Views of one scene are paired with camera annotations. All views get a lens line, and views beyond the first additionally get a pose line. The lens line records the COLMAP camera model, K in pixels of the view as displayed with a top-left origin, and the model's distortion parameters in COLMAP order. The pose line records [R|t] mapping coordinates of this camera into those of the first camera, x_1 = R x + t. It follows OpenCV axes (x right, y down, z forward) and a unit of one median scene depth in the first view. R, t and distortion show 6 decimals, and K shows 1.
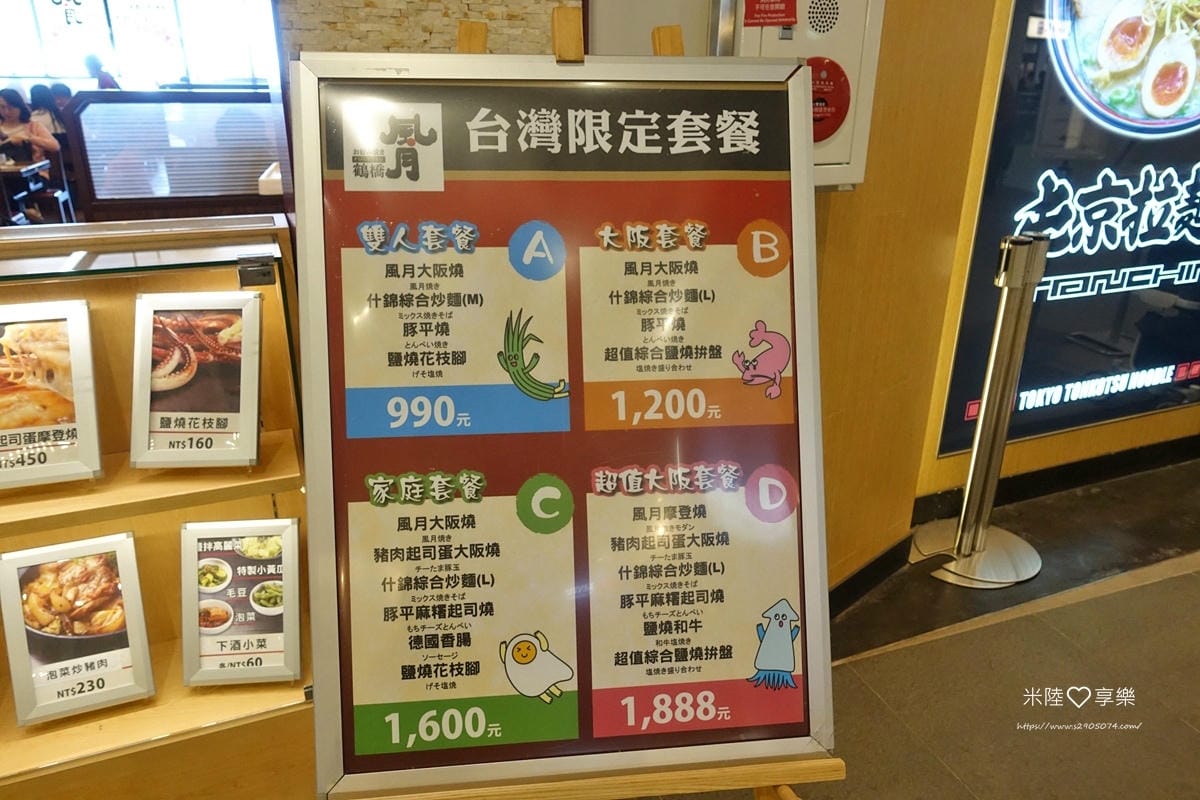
lens RADIAL K [[826.4, 0, 599.1], [0, 826.4, 399.6], [0, 0, 1]] dist [-0.001086, 0.001227]
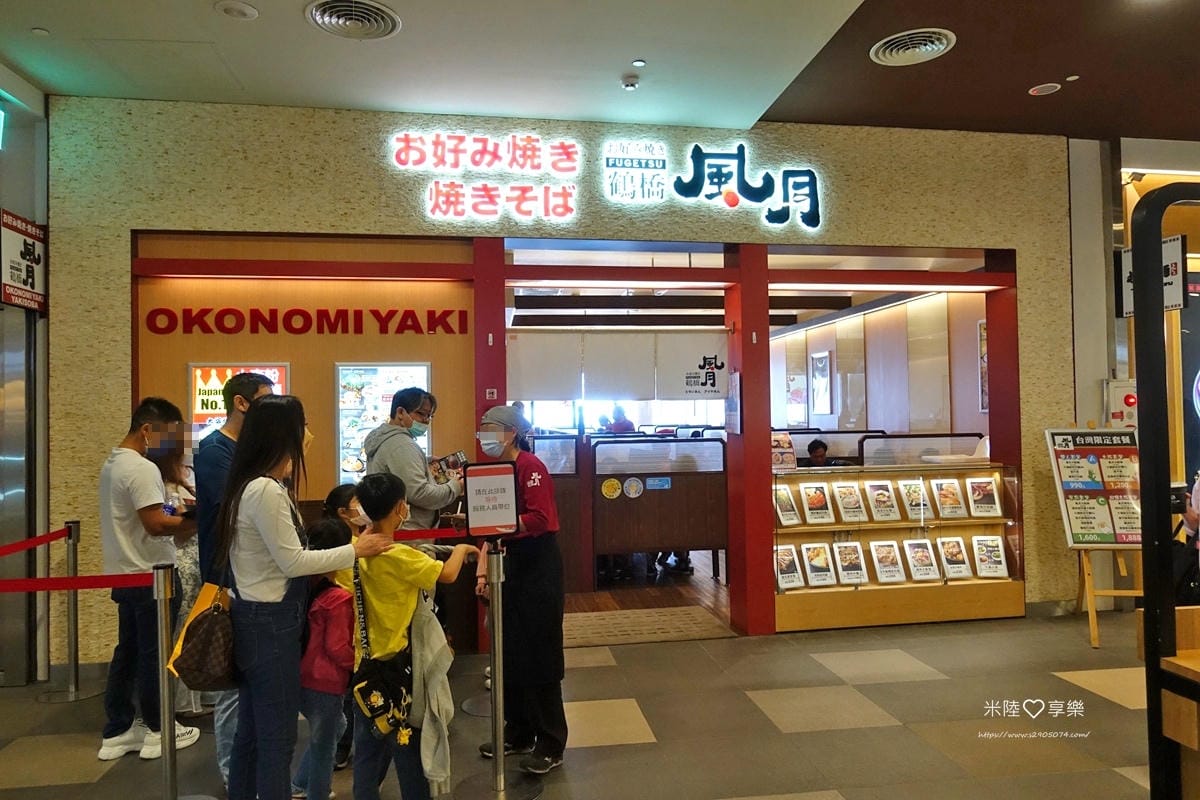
lens RADIAL K [[826.4, 0, 602.7], [0, 826.4, 399.6], [0, 0, 1]] dist [-0.001086, 0.001227]
pose [[0.976786, -0.027384, -0.212460, -2.196628], [-0.056445, 0.923845, -0.378583, 1.831490], [0.206647, 0.381786, 0.900853, -5.122945]]
